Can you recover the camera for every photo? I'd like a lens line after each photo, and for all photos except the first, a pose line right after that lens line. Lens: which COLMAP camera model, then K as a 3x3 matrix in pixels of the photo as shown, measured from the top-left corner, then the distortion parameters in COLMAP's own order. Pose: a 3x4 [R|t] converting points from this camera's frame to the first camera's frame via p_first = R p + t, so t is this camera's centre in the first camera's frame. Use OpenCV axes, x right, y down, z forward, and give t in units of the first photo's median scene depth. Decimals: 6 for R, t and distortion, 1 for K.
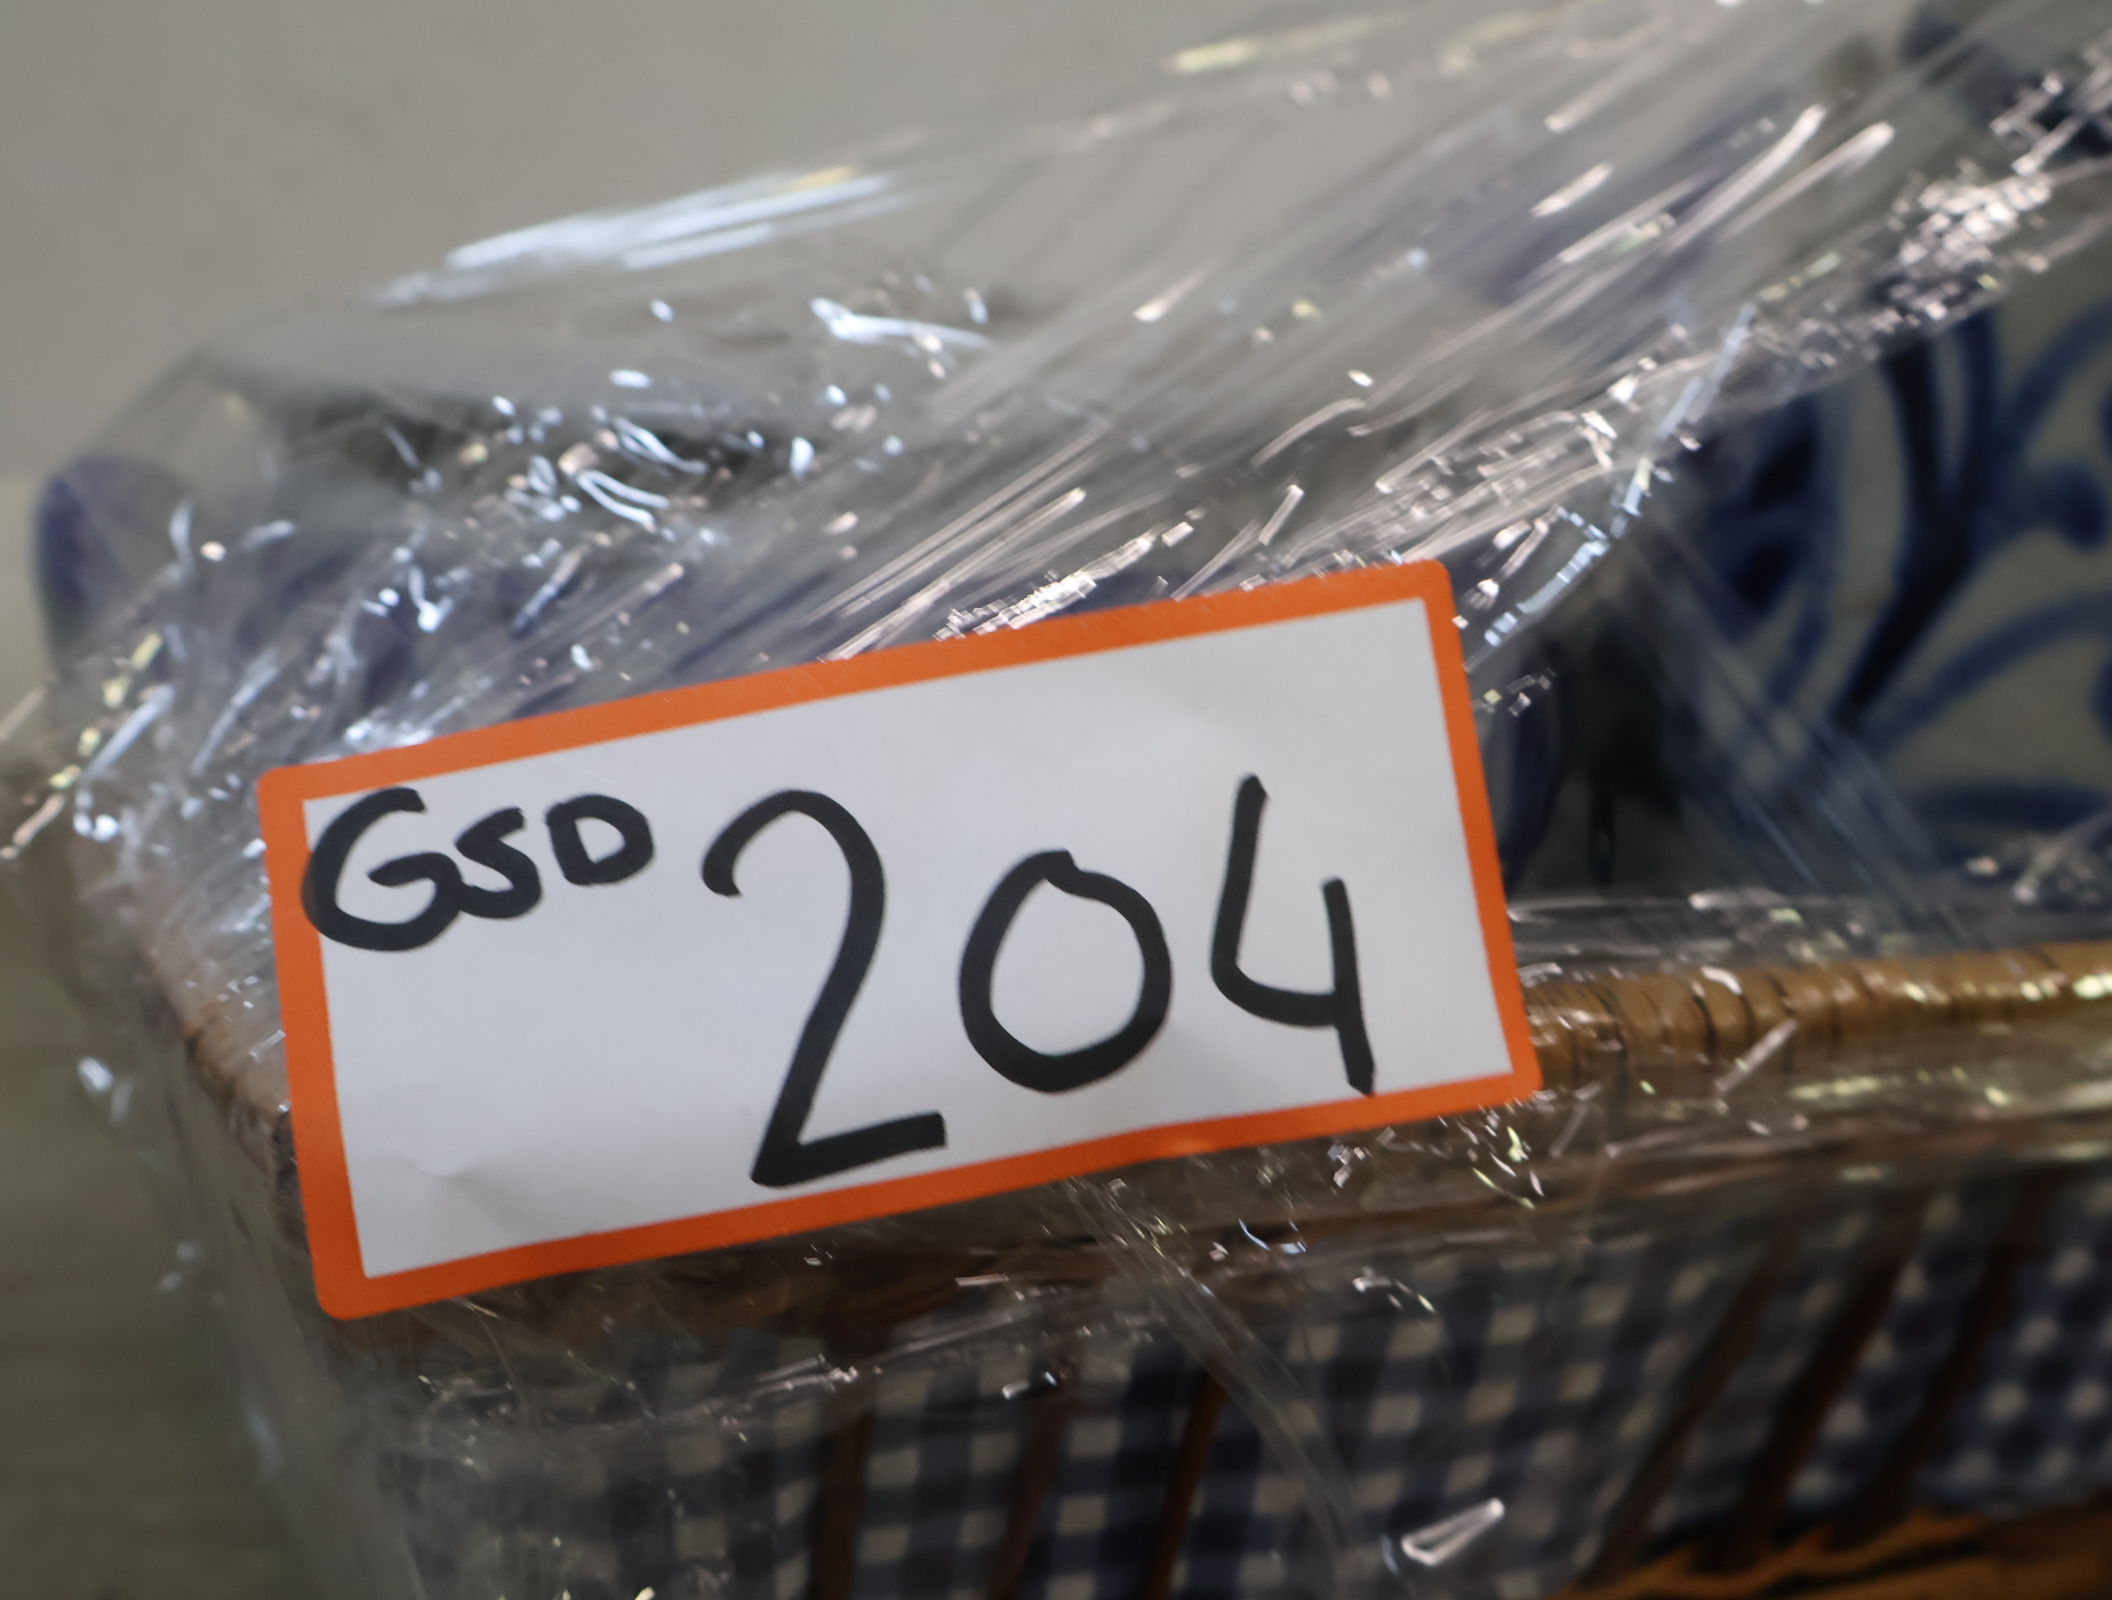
lens RADIAL K [[2382.6, 0, 1054.7], [0, 2382.6, 809.5], [0, 0, 1]] dist [0.008462, 0.000000]
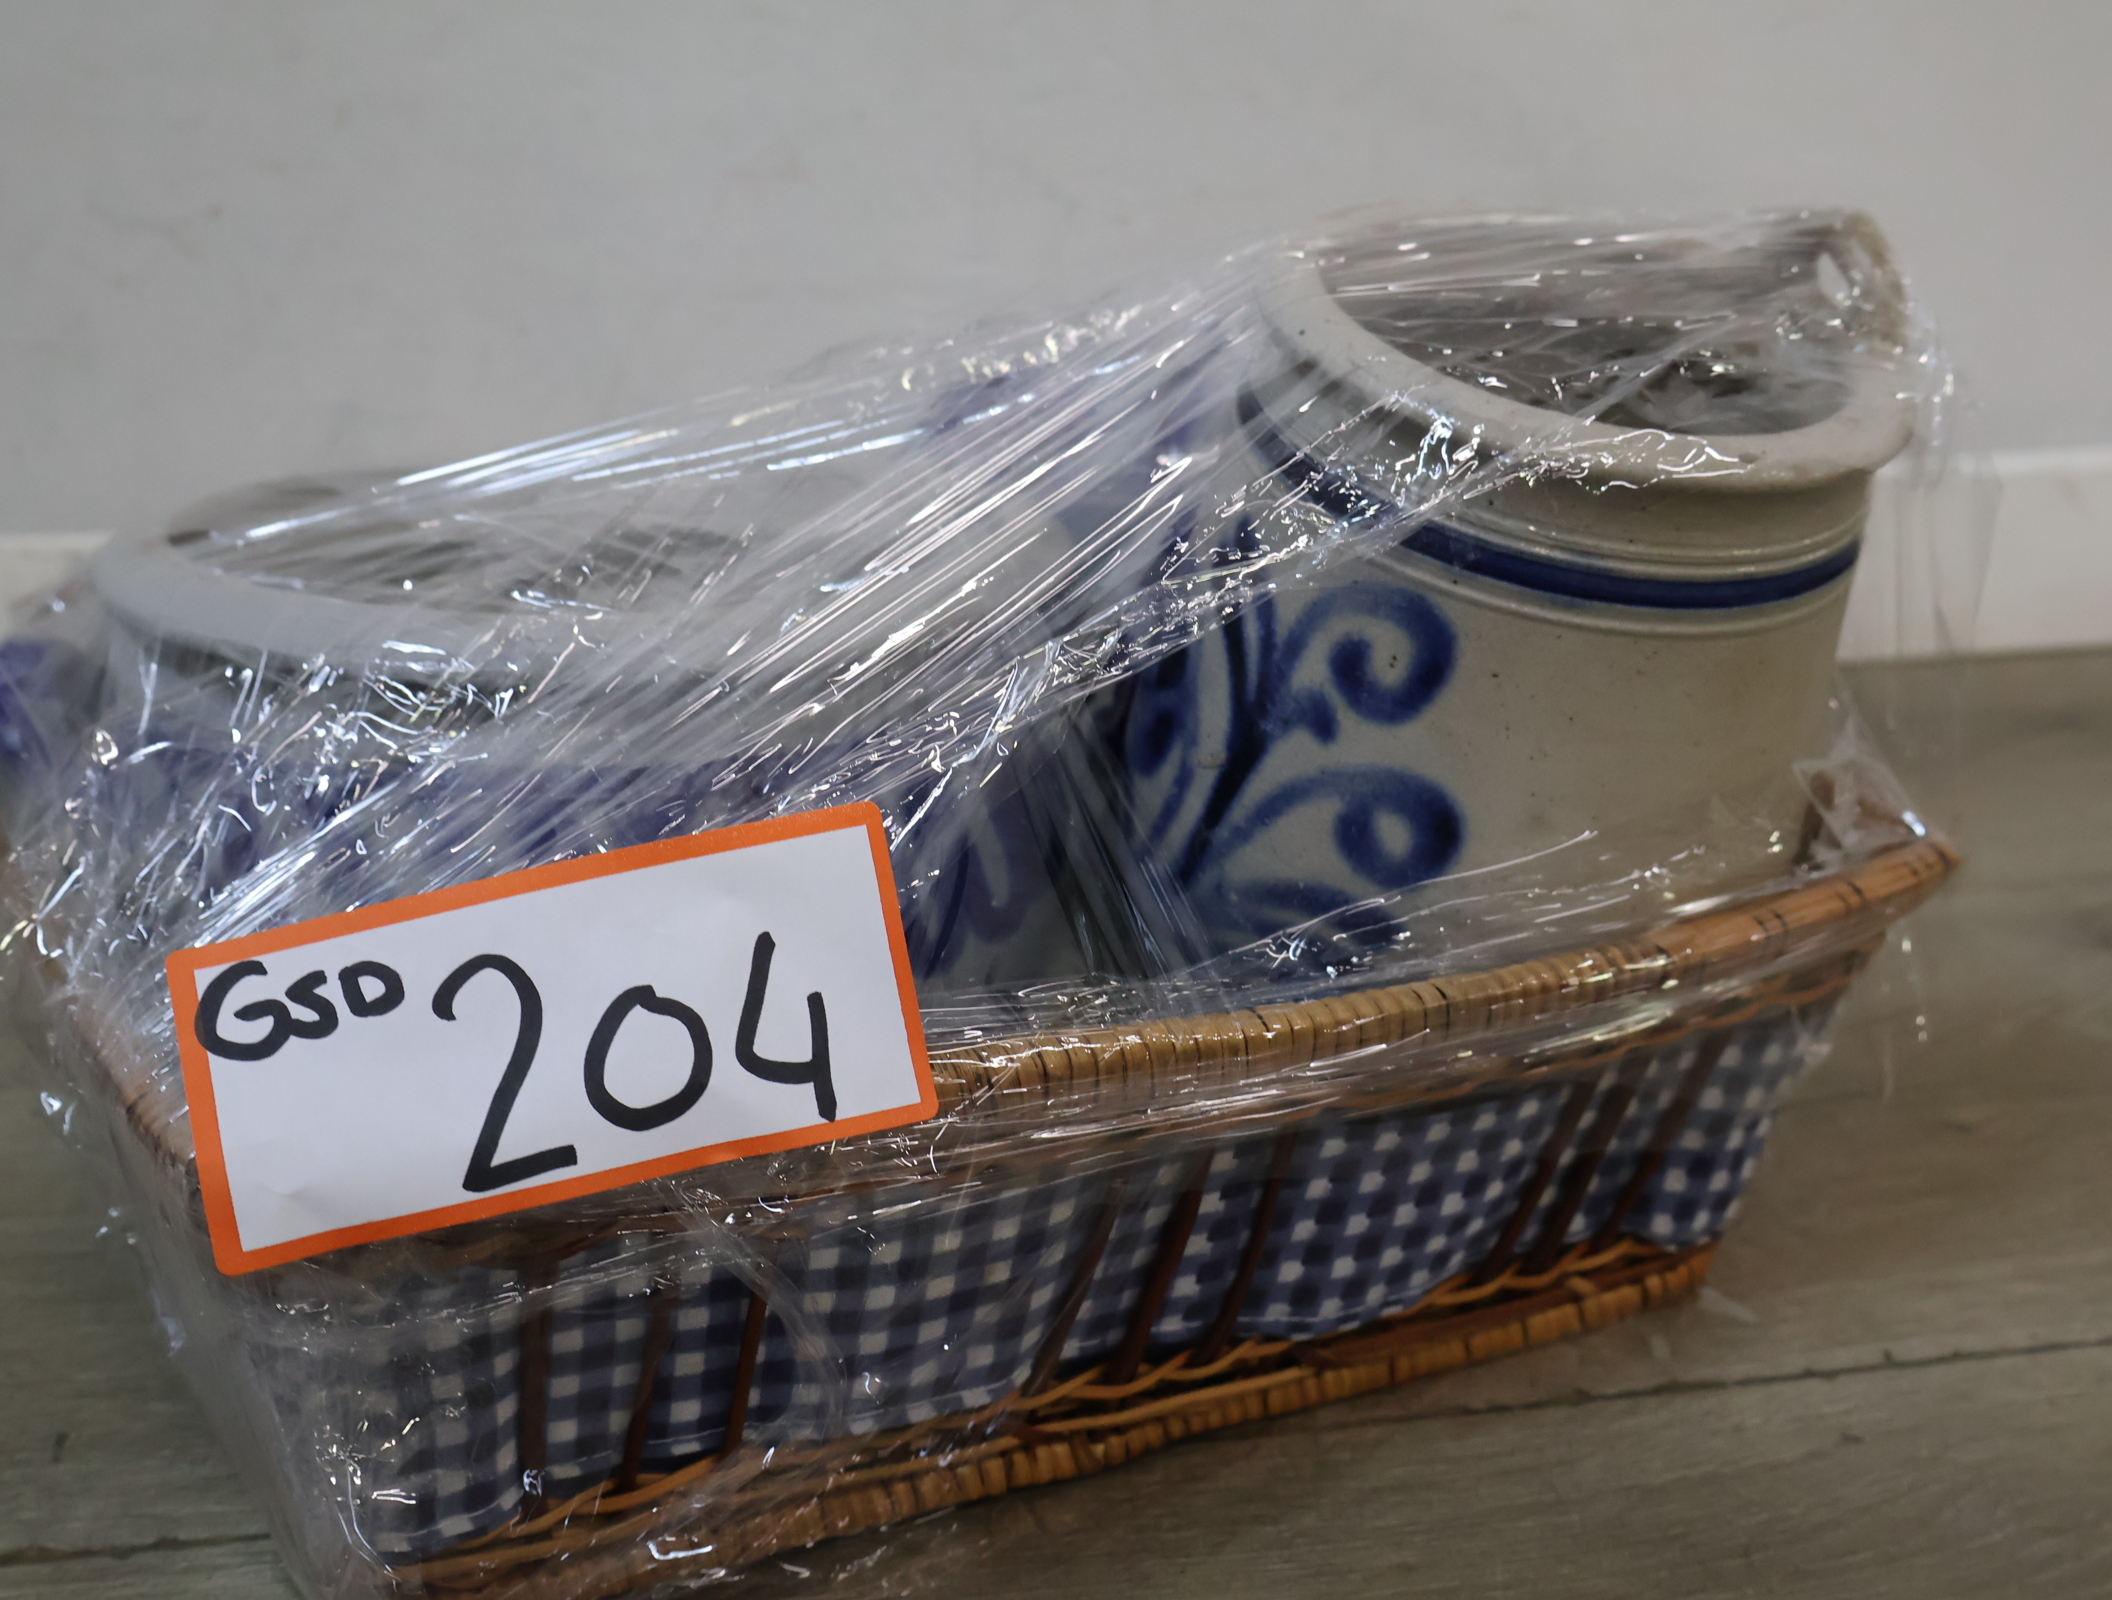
lens RADIAL K [[2382.6, 0, 1053.2], [0, 2382.6, 791.0], [0, 0, 1]] dist [0.008462, 0.000000]
pose [[0.997556, -0.017216, 0.067716, 0.178214], [0.012705, 0.997706, 0.066500, -0.230055], [-0.068705, -0.065477, 0.995486, -0.706698]]
